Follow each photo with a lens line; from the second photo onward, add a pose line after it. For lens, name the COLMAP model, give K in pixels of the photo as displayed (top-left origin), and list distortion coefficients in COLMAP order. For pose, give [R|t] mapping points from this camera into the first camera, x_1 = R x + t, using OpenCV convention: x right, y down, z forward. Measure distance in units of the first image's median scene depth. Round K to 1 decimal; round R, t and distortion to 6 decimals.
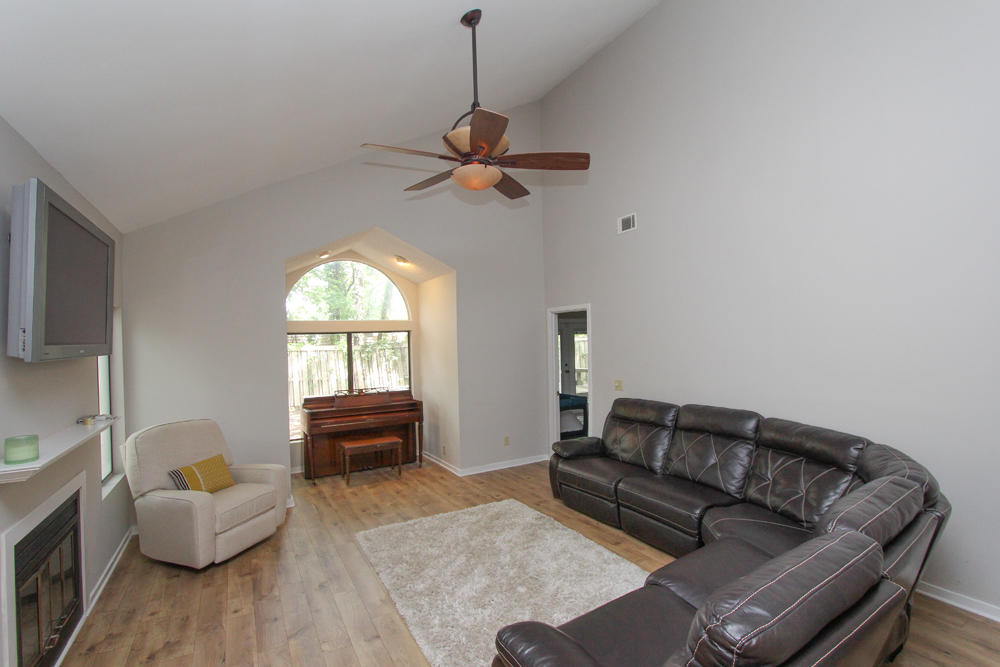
lens RADIAL K [[476.7, 0, 498.7], [0, 476.7, 355.6], [0, 0, 1]] dist [-0.001248, 0.000289]
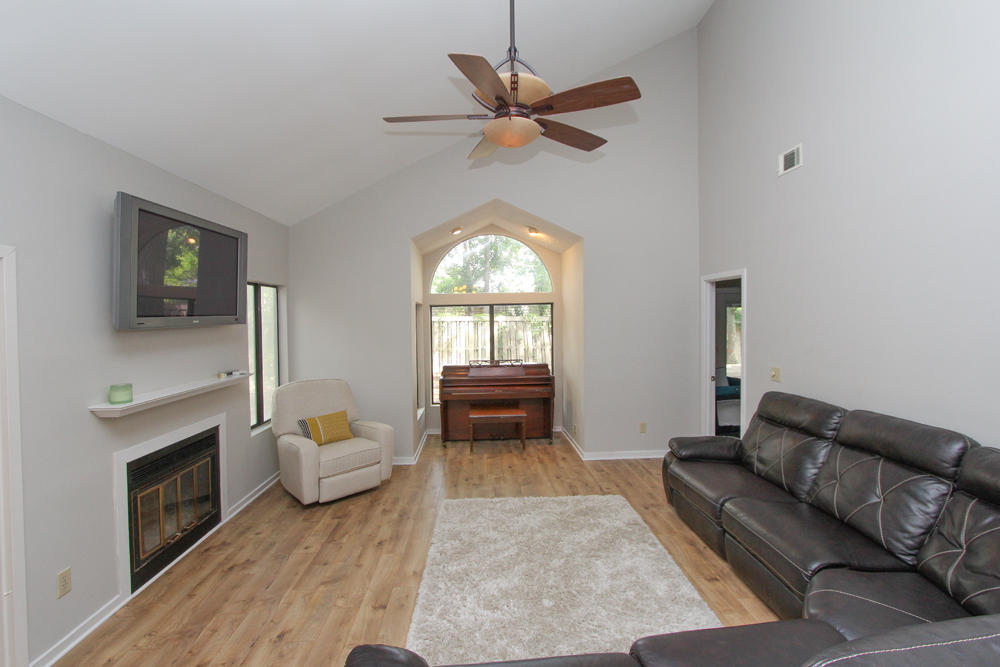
lens RADIAL K [[472.5, 0, 485.2], [0, 472.5, 334.6], [0, 0, 1]] dist [-0.002561, 0.000550]
pose [[0.880214, 0.029915, -0.473632, 0.226184], [-0.021574, 0.999502, 0.023037, -0.010535], [0.474086, -0.010059, 0.880421, 0.127661]]
